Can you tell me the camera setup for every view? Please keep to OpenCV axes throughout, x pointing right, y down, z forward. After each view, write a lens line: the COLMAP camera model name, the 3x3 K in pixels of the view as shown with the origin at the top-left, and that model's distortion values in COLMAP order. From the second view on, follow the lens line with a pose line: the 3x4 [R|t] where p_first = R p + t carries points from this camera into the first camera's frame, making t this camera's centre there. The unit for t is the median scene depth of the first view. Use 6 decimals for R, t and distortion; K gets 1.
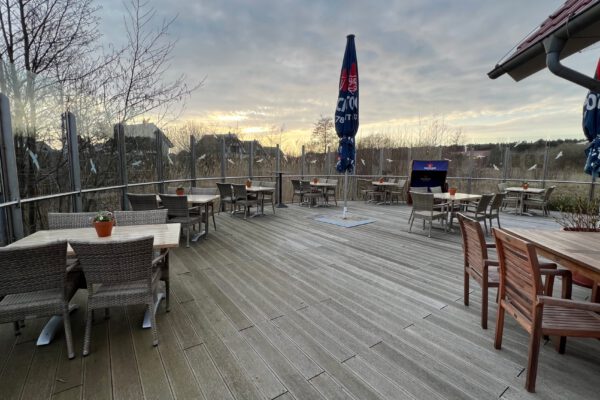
lens RADIAL K [[283.0, 0, 302.6], [0, 283.0, 195.9], [0, 0, 1]] dist [-0.000785, 0.000781]
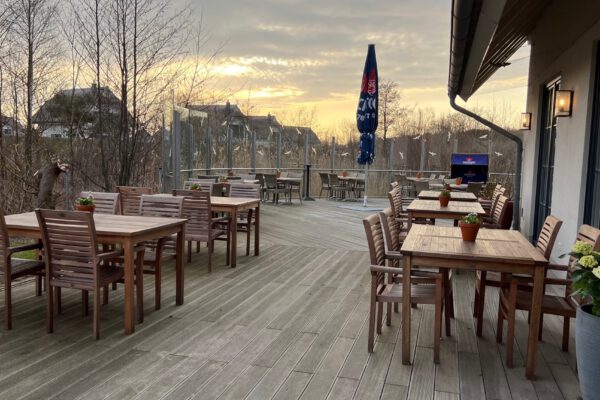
lens RADIAL K [[531.4, 0, 299.8], [0, 531.4, 203.1], [0, 0, 1]] dist [0.040330, -0.027773]
pose [[0.994476, 0.022135, -0.102602, 0.087695], [-0.024763, 0.999395, -0.024410, 0.099682], [0.101999, 0.026816, 0.994423, -0.866135]]
